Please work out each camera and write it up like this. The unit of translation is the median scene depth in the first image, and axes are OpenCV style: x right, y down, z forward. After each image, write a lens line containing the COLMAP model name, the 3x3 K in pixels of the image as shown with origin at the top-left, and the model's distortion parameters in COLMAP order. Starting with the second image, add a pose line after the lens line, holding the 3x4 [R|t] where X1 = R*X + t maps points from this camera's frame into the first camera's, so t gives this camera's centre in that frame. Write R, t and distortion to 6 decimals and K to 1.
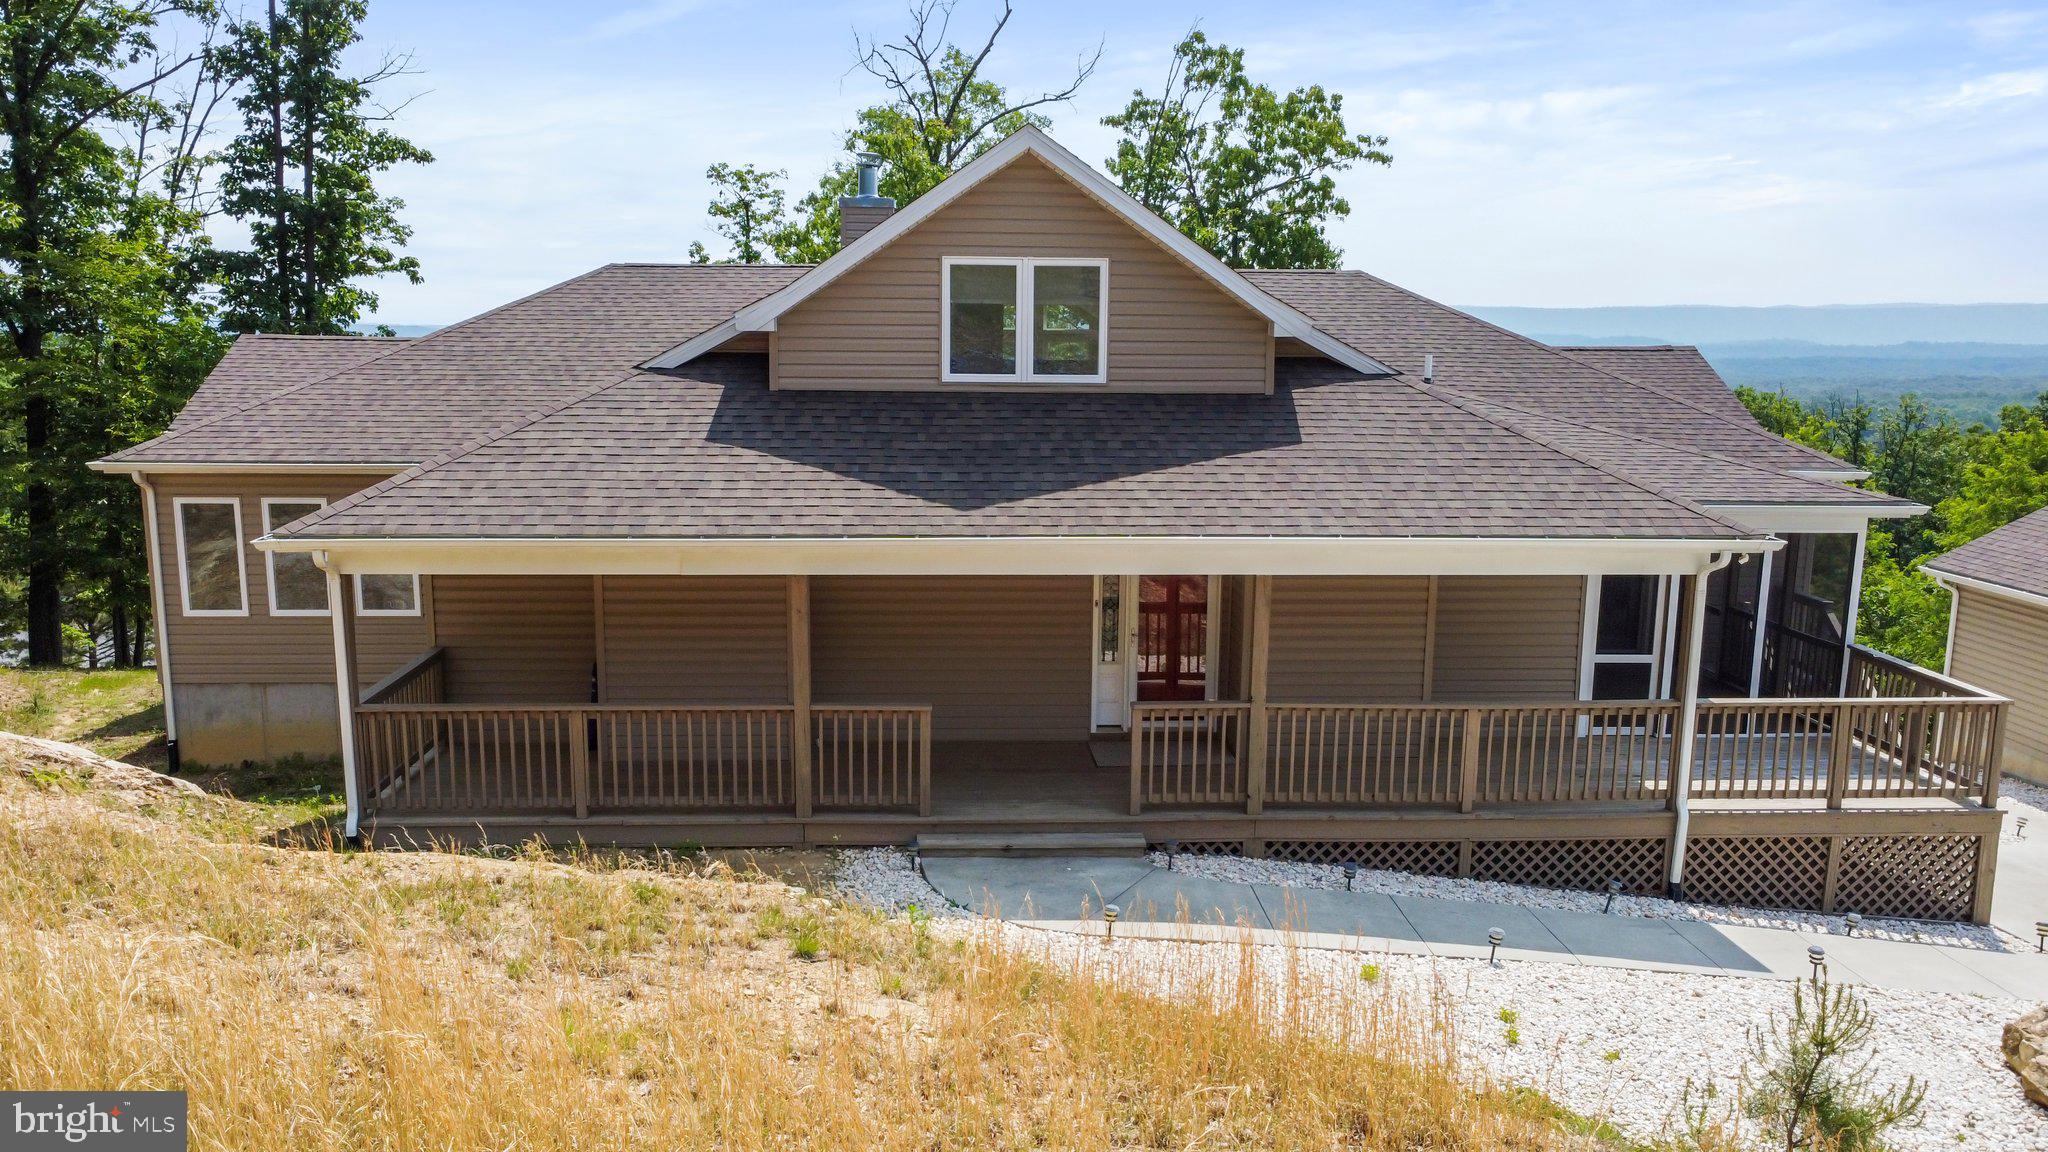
lens RADIAL K [[1536.8, 0, 1008.8], [0, 1536.8, 590.4], [0, 0, 1]] dist [0.007252, 0.002883]
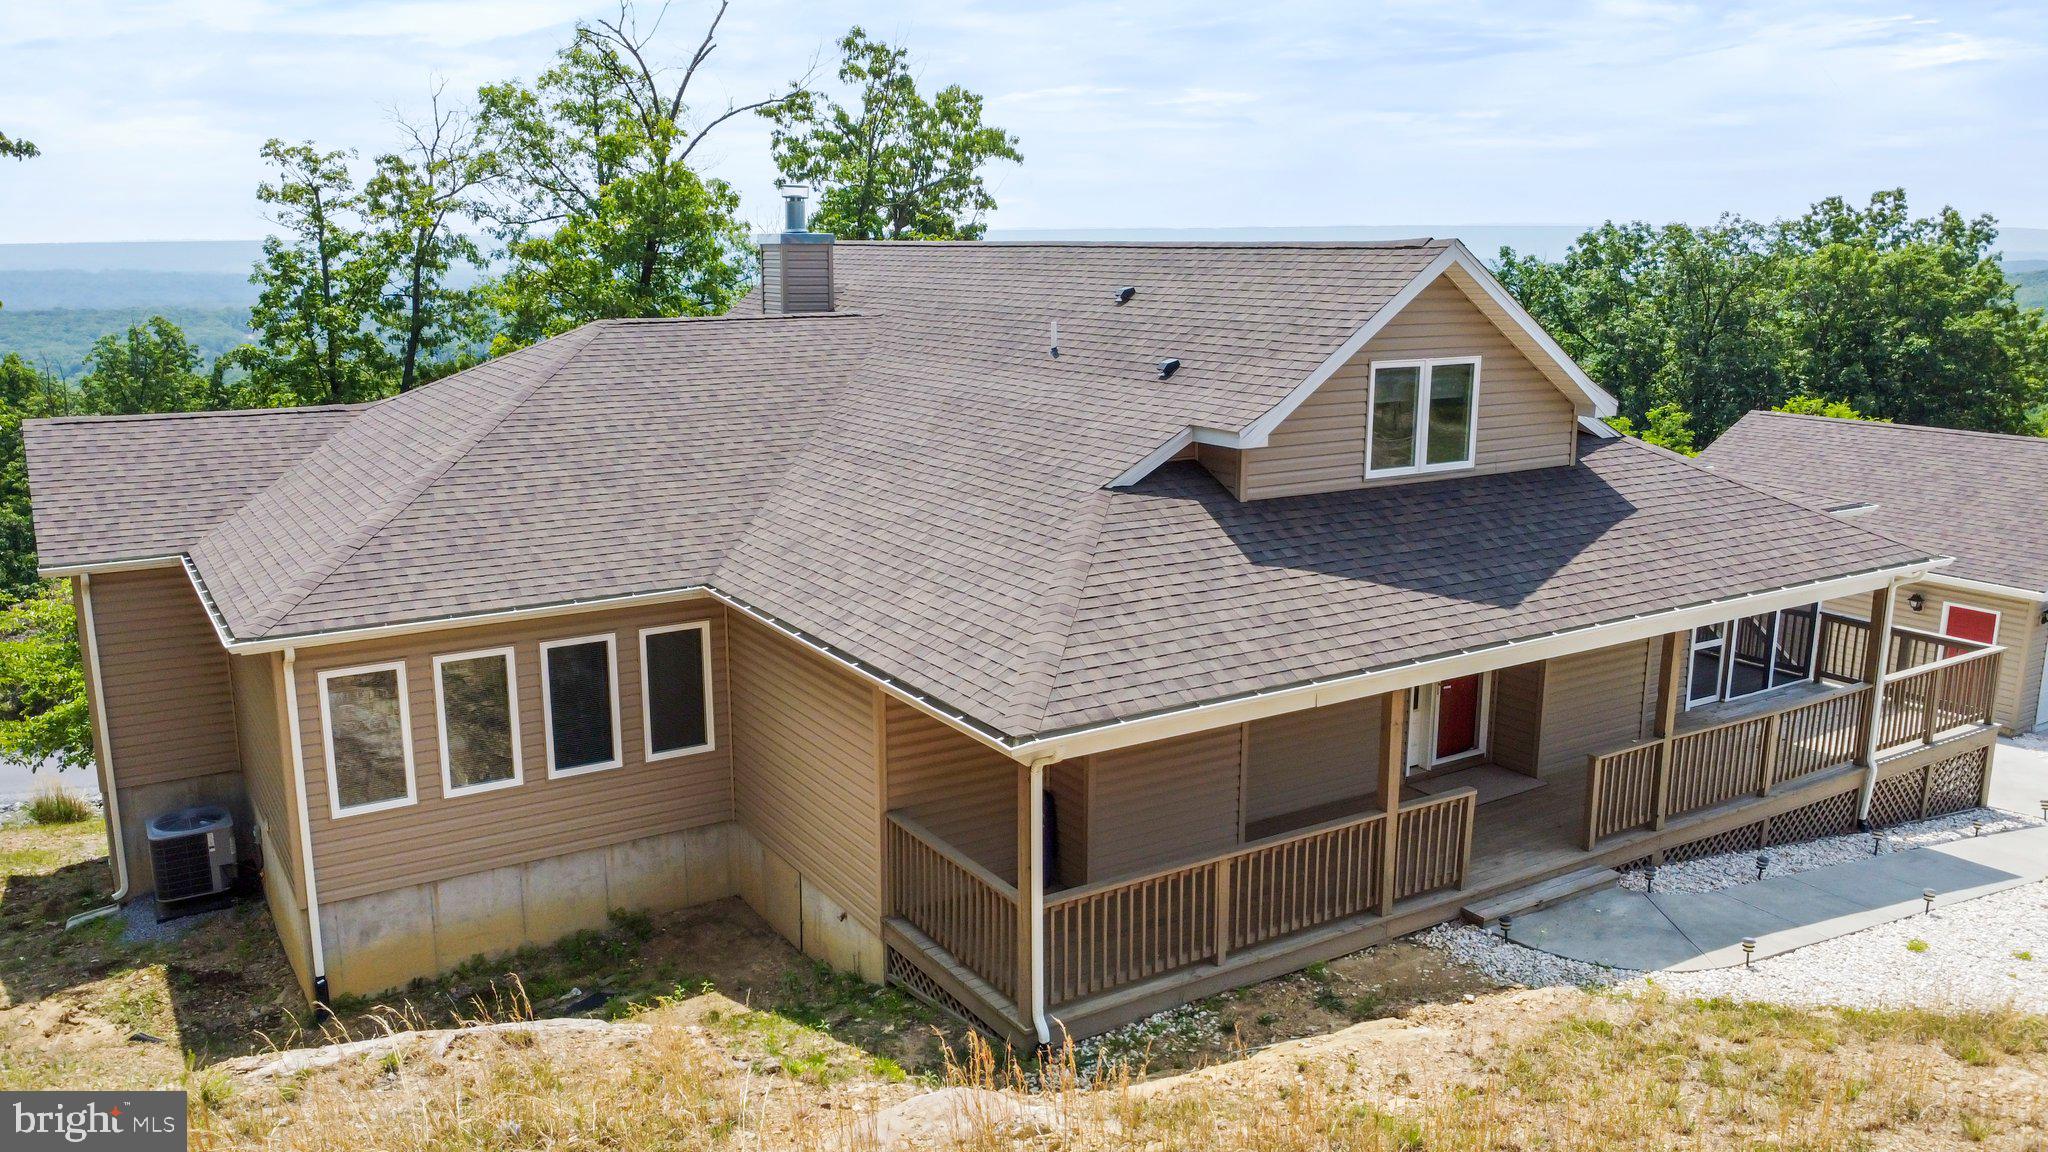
lens RADIAL K [[1536.8, 0, 1008.8], [0, 1536.8, 590.4], [0, 0, 1]] dist [0.007252, 0.002883]
pose [[0.873425, -0.116029, 0.472933, -0.752414], [0.094127, 0.993109, 0.069813, -0.154169], [-0.477774, -0.016461, 0.878328, 0.187977]]
